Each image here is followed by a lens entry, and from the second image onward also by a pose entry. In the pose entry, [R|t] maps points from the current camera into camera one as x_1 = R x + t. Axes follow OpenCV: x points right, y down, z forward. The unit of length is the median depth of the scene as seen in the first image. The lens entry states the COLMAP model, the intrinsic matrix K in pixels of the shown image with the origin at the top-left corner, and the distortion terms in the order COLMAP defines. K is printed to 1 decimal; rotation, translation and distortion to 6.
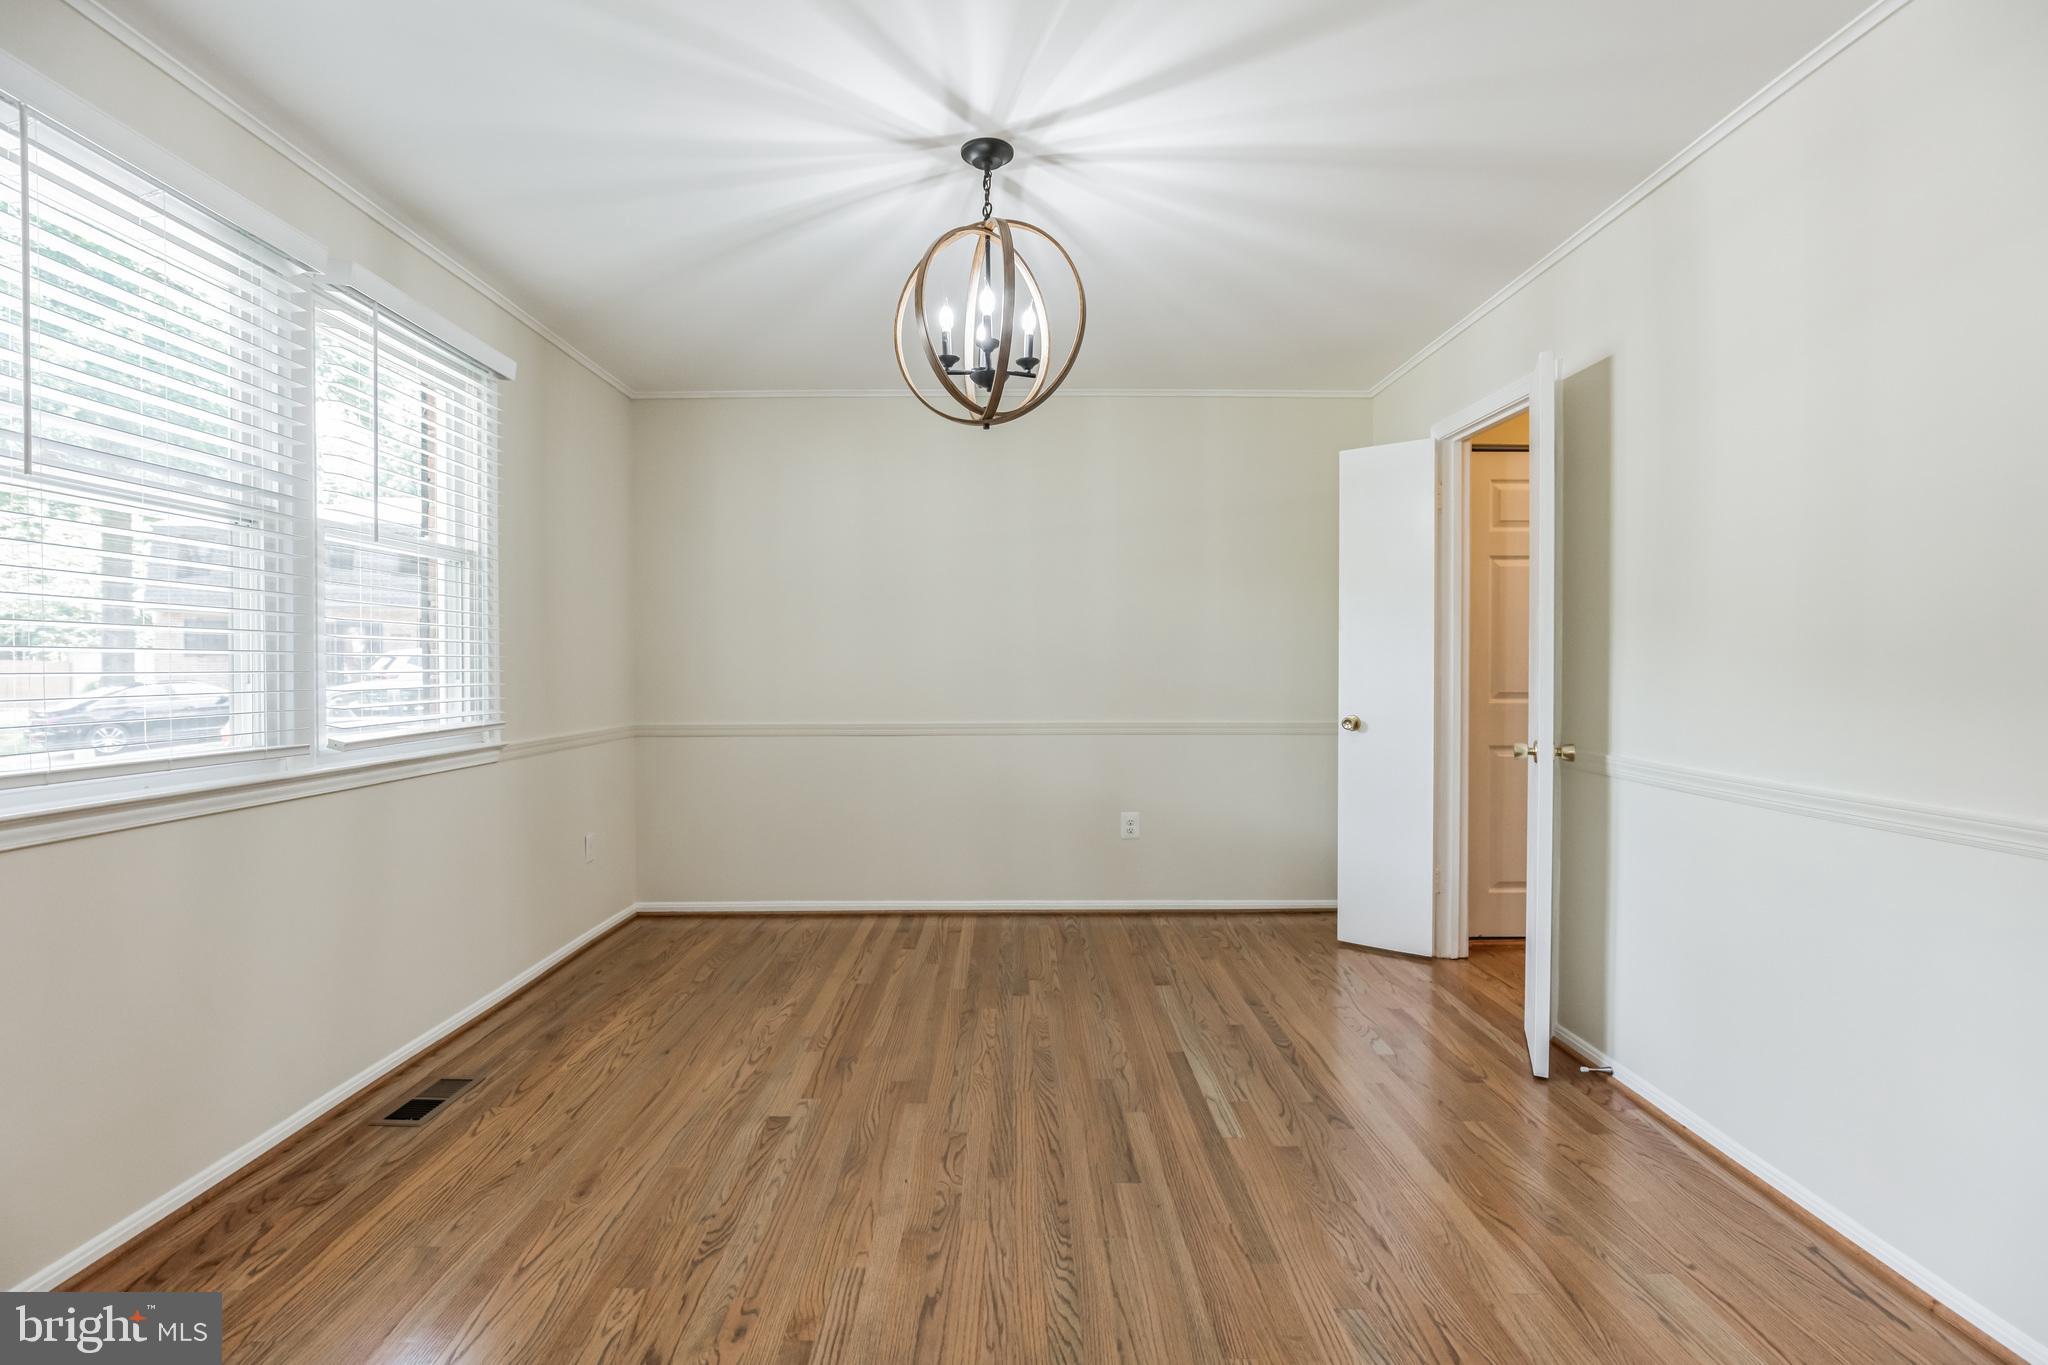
lens RADIAL K [[967.7, 0, 1024.8], [0, 967.7, 677.6], [0, 0, 1]] dist [-0.019152, -0.000029]
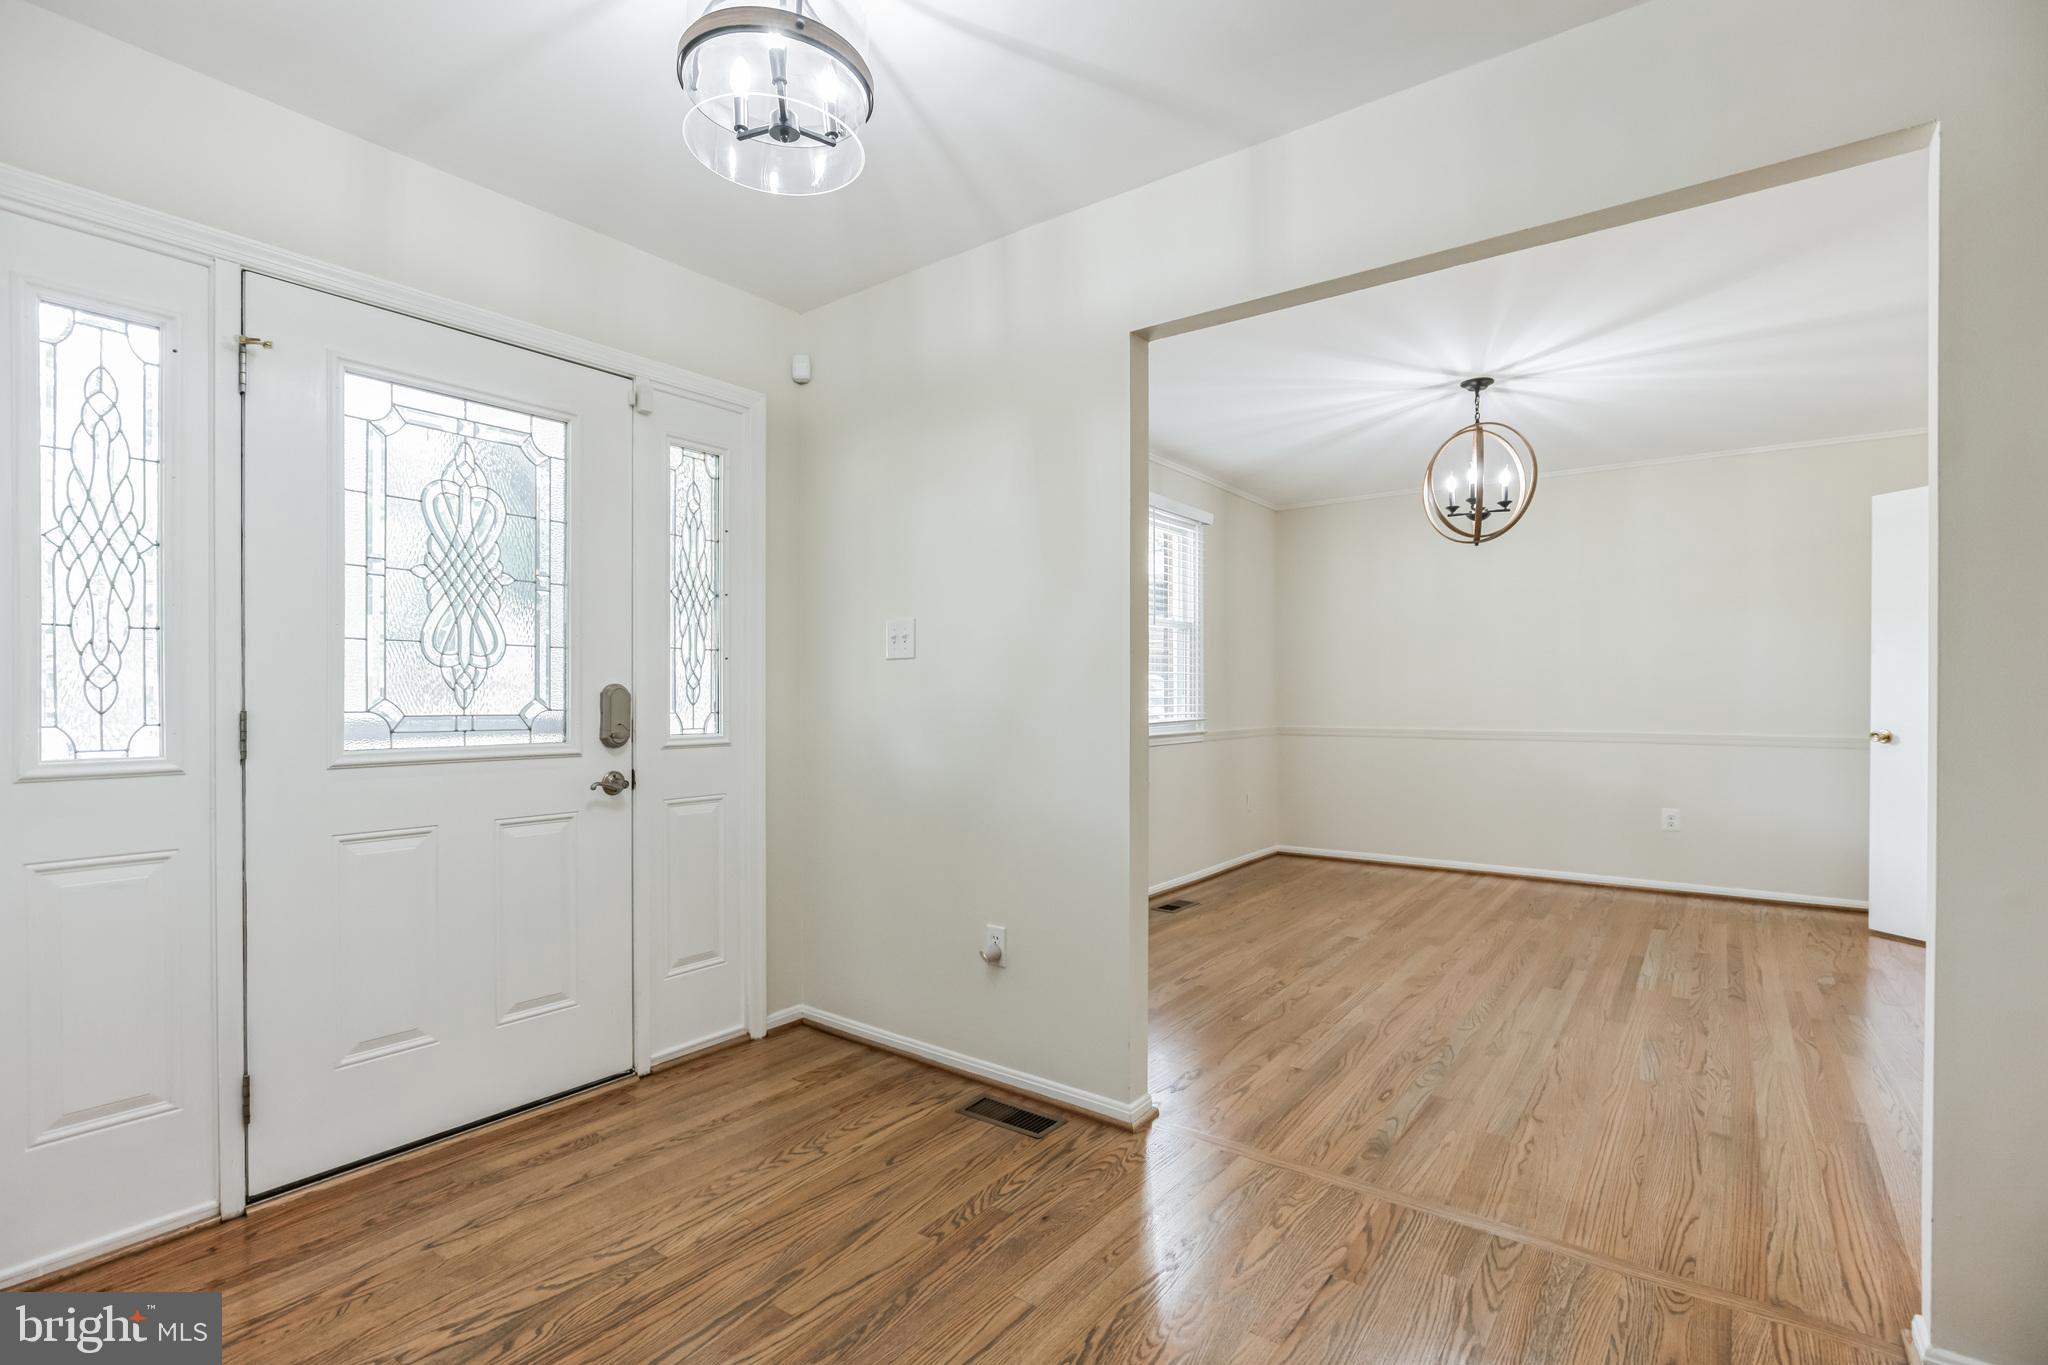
lens RADIAL K [[943.4, 0, 1031.4], [0, 943.4, 698.5], [0, 0, 1]] dist [-0.012780, -0.000506]
pose [[0.802342, 0.003582, -0.596853, 0.302854], [-0.006785, 0.999972, -0.003120, 0.020333], [0.596826, 0.006553, 0.802344, -0.750330]]
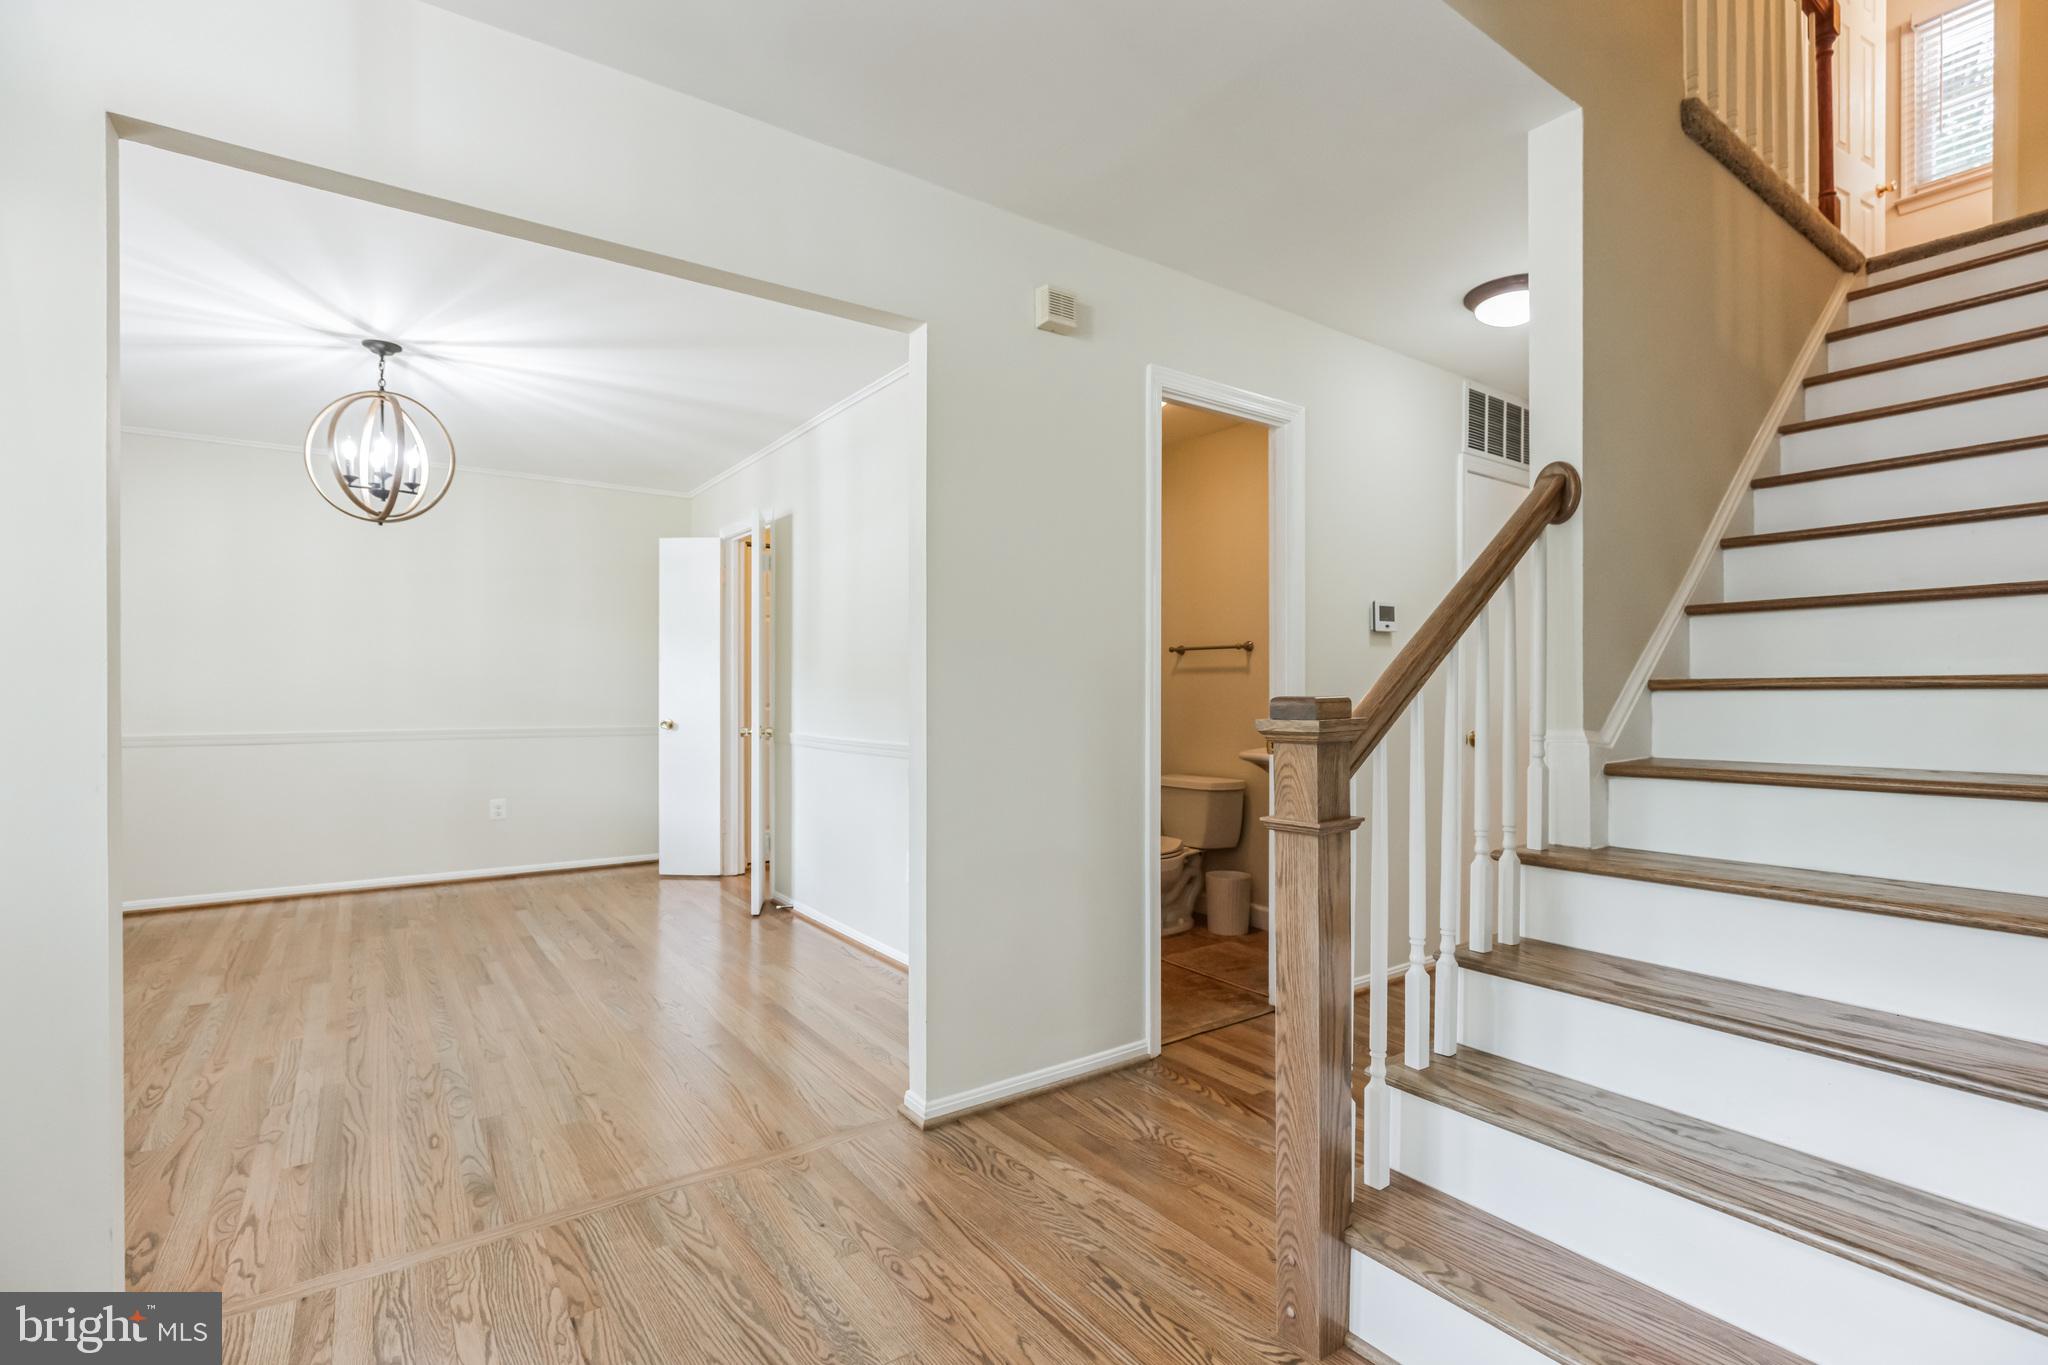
lens RADIAL K [[931.7, 0, 1026.8], [0, 931.7, 698.2], [0, 0, 1]] dist [-0.023538, 0.008716]
pose [[0.819510, -0.000492, 0.573065, -0.036274], [0.004953, 0.999968, -0.006224, 0.029725], [-0.573043, 0.007939, 0.819487, -0.748604]]
